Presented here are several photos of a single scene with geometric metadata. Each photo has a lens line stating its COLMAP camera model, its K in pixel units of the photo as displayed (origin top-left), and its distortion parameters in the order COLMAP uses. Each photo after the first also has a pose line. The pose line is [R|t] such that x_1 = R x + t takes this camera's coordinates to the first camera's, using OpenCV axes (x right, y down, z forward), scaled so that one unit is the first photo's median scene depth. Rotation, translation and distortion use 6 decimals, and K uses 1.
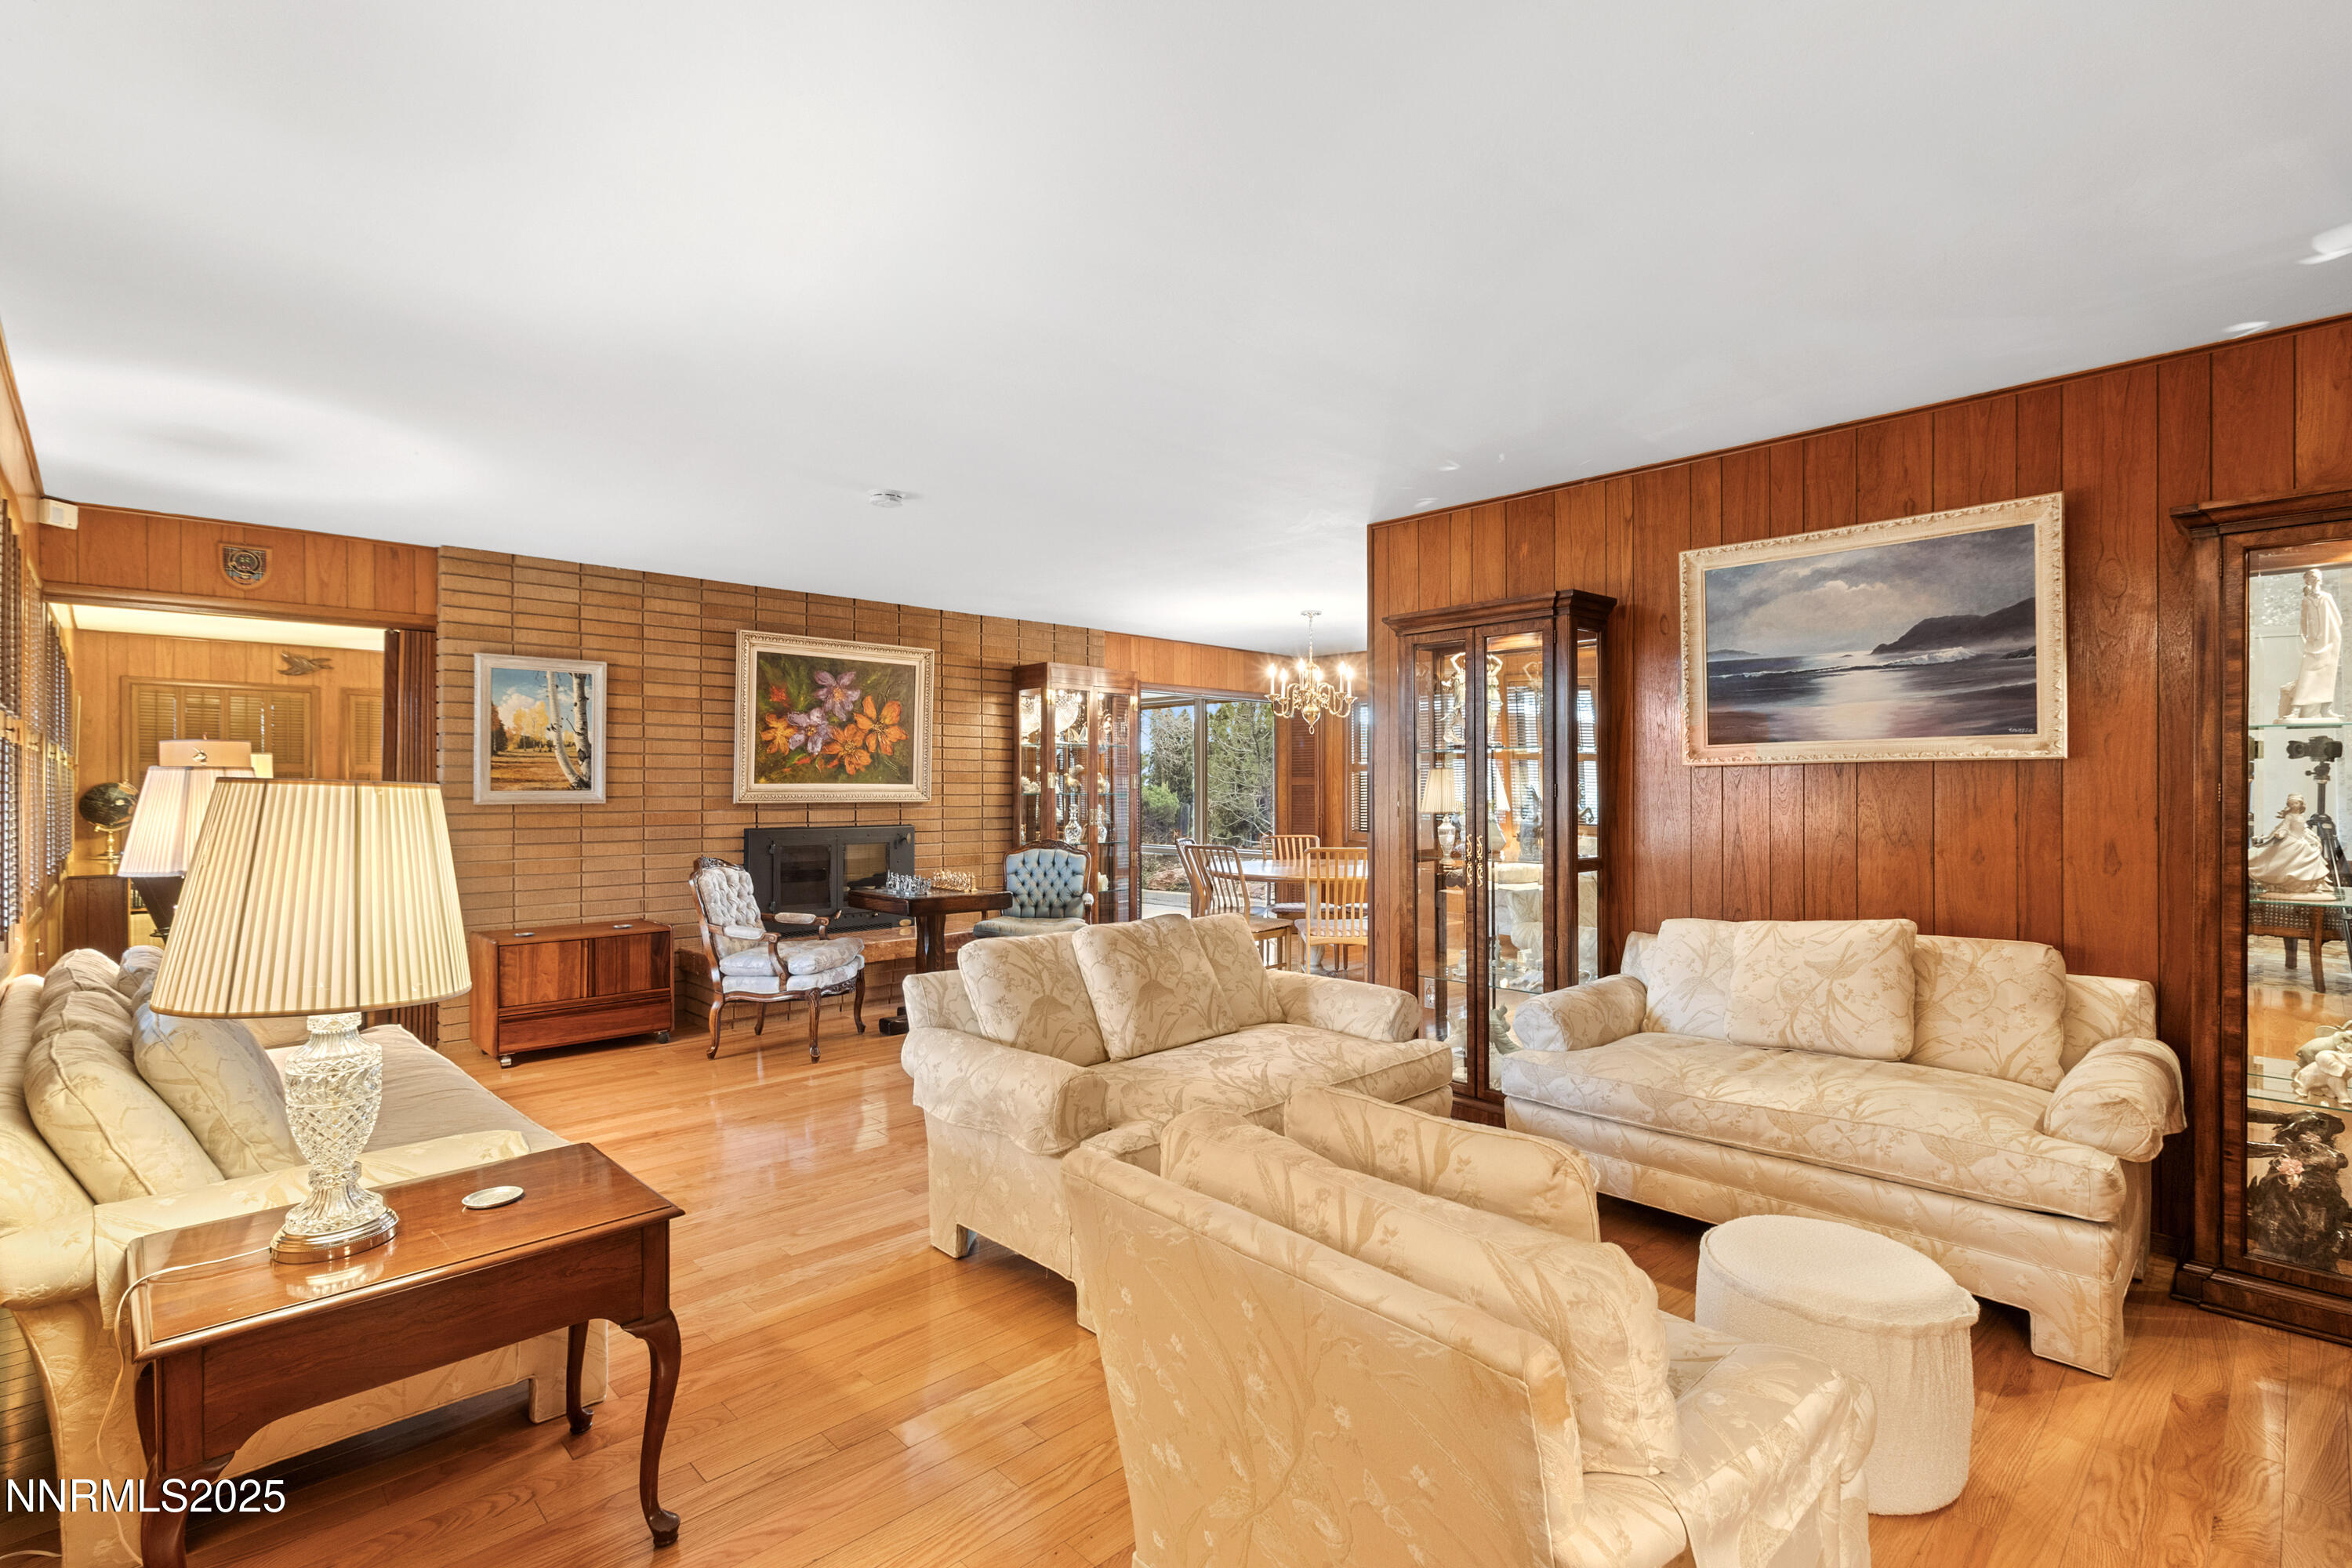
lens RADIAL K [[1090.7, 0, 1181.6], [0, 1090.7, 784.4], [0, 0, 1]] dist [0.002367, -0.000468]
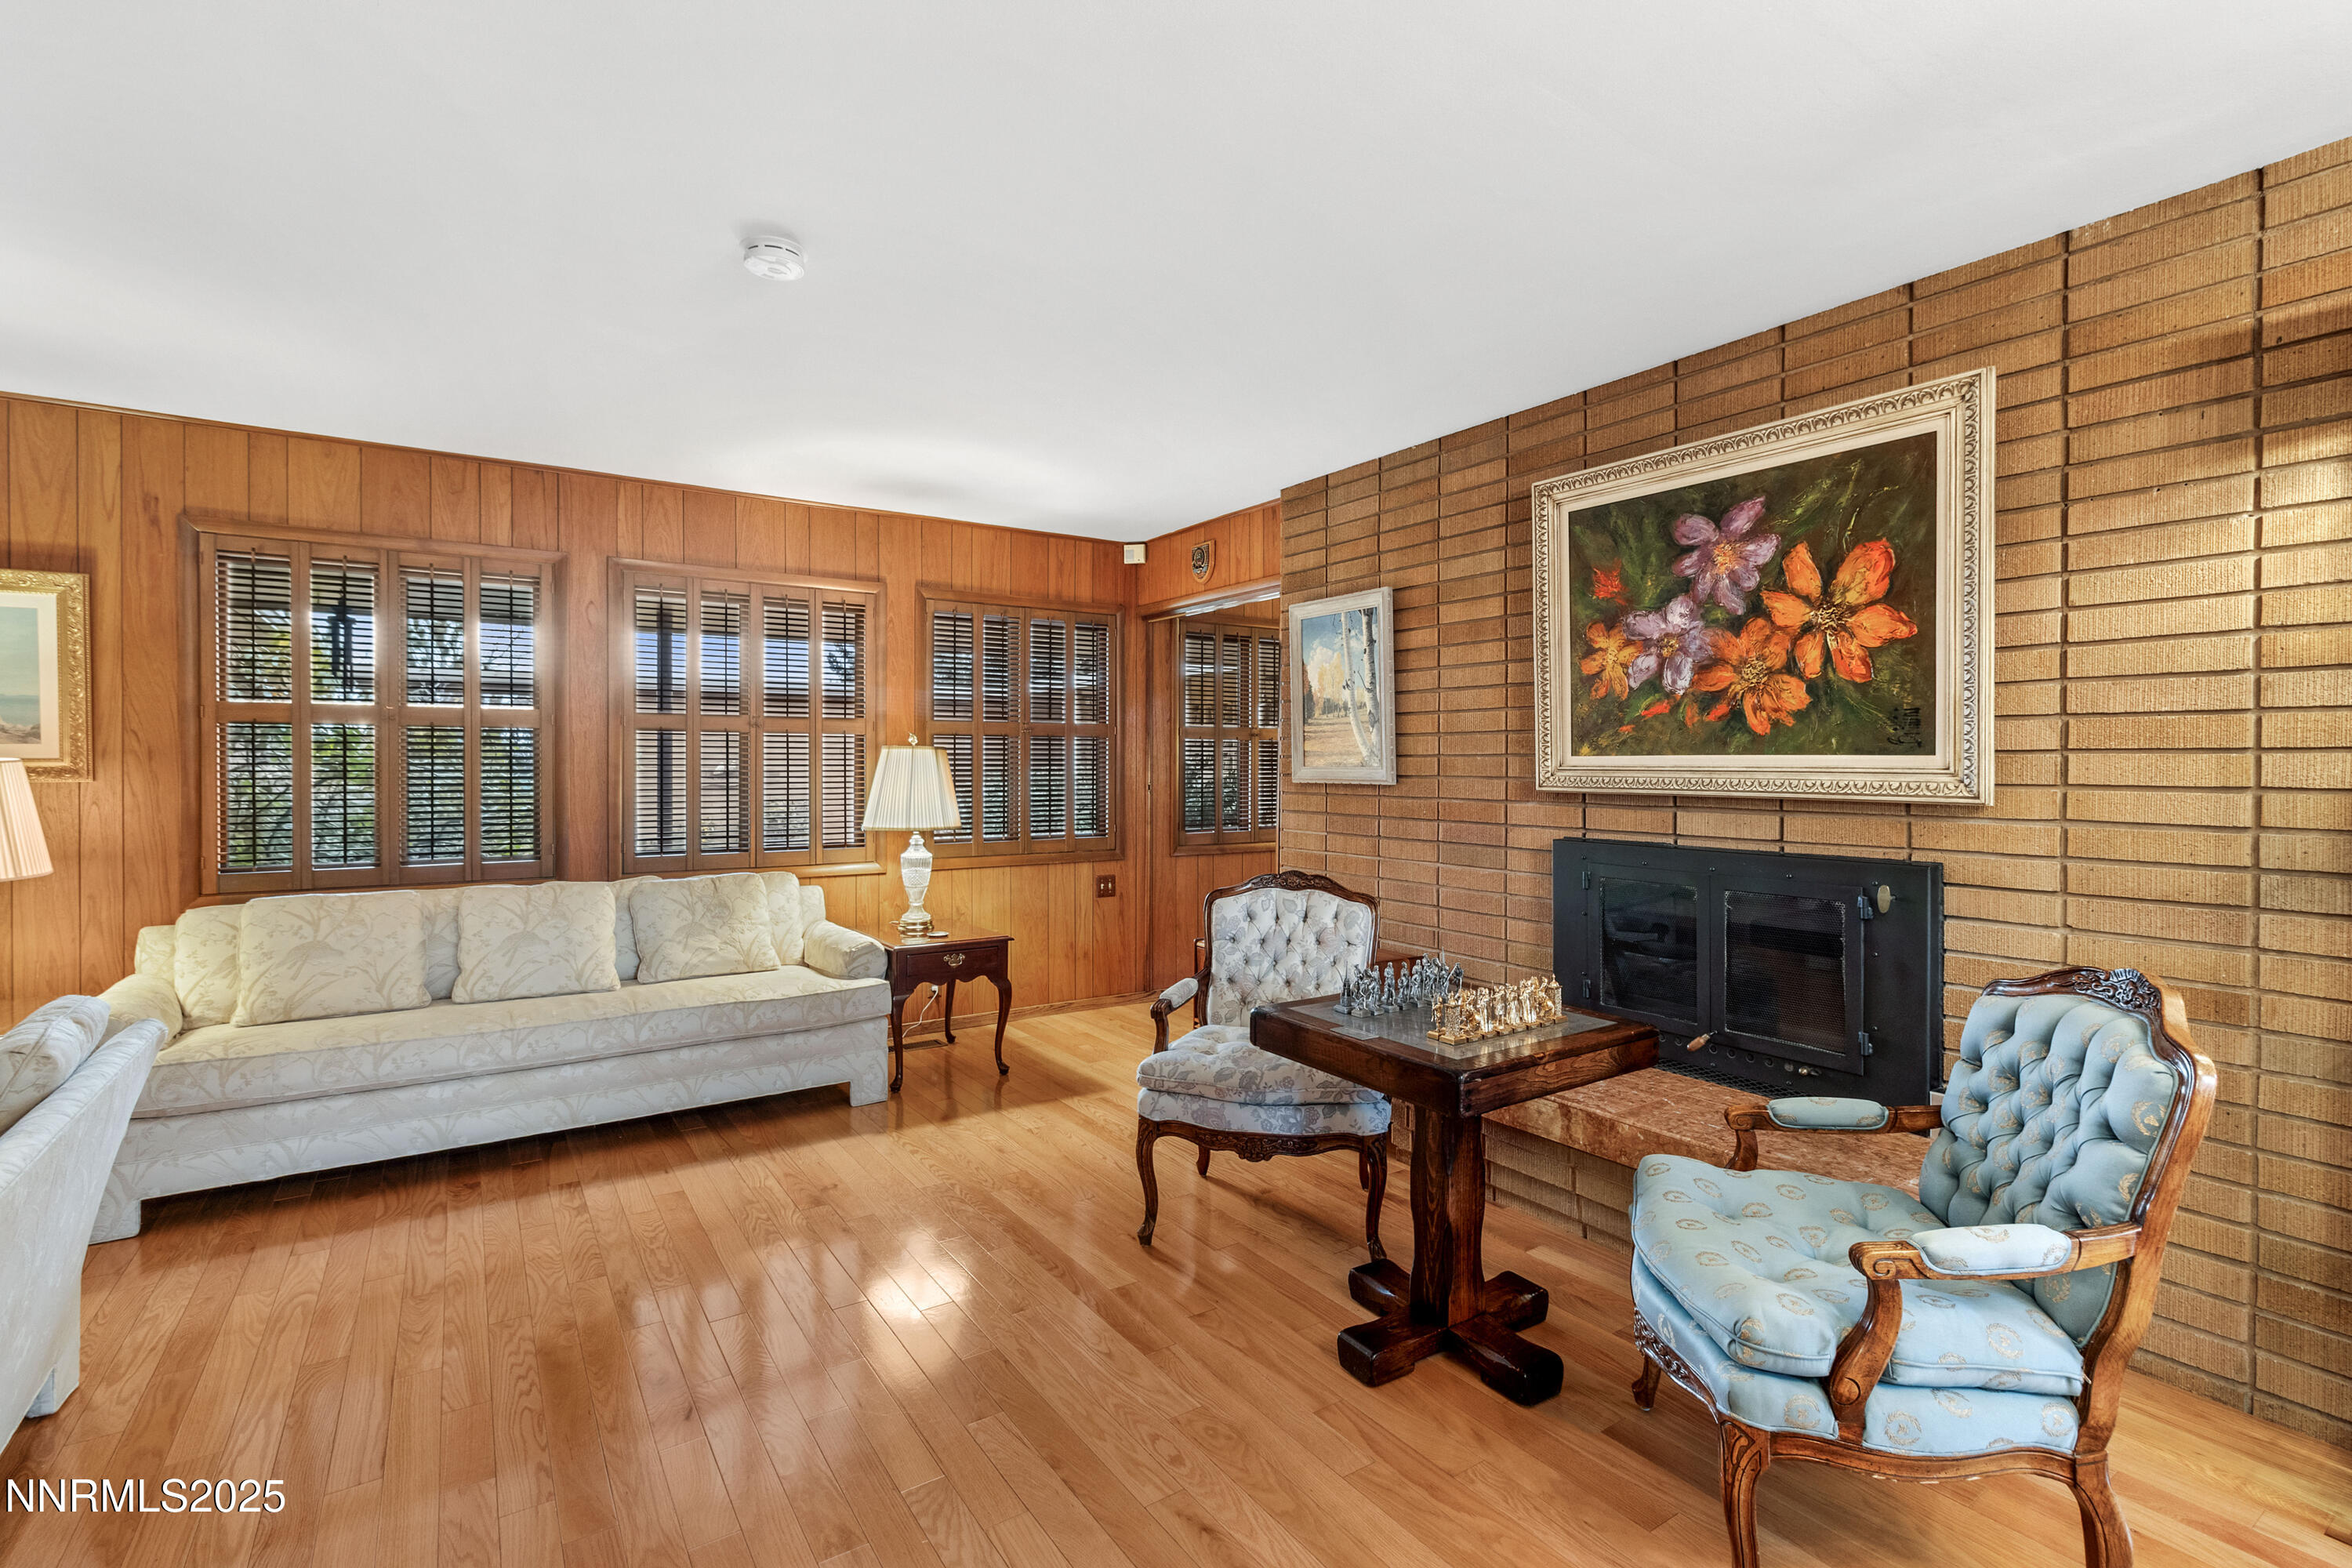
lens RADIAL K [[1090.7, 0, 1184.4], [0, 1090.7, 776.0], [0, 0, 1]] dist [0.002367, -0.000468]
pose [[-0.176241, 0.014515, -0.984240, 0.185276], [0.003326, 0.999894, 0.014150, 0.000936], [0.984341, -0.000780, -0.176270, 0.932364]]
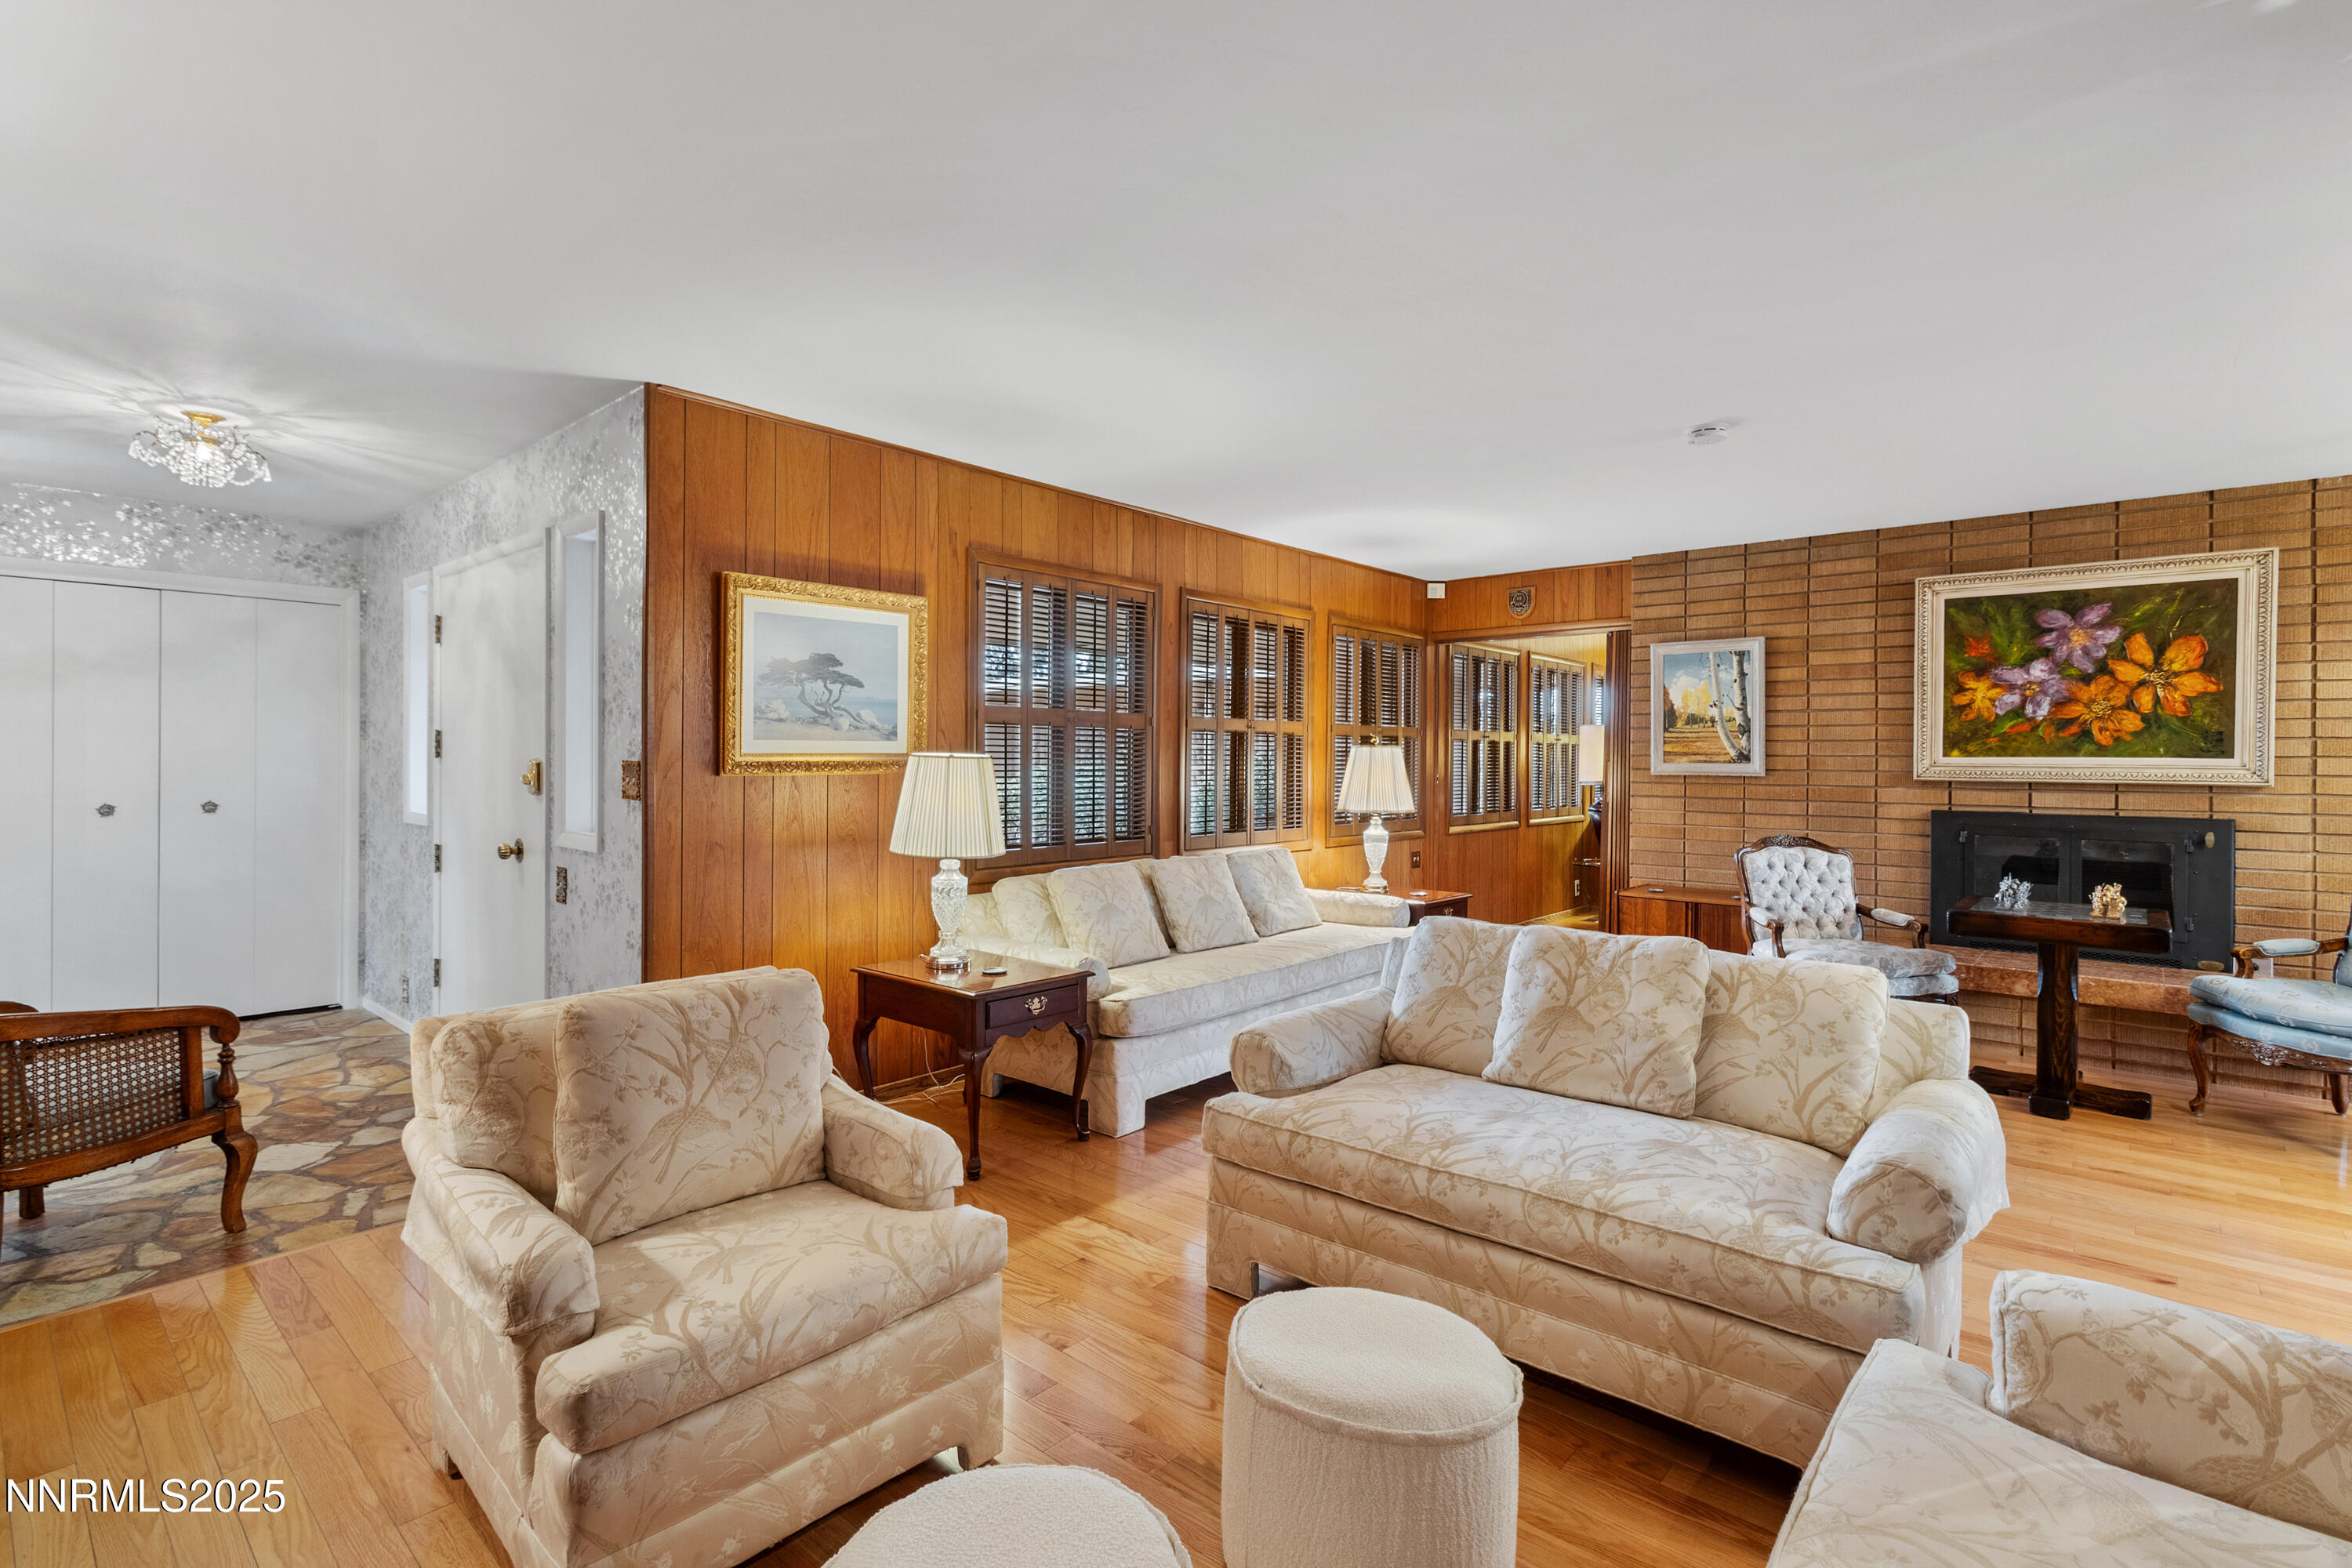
lens RADIAL K [[1090.7, 0, 1193.9], [0, 1090.7, 762.6], [0, 0, 1]] dist [0.002367, -0.000468]
pose [[0.082349, 0.007806, -0.996573, 0.410202], [-0.001661, 0.999969, 0.007696, -0.002038], [0.996602, 0.001021, 0.082360, 0.366633]]
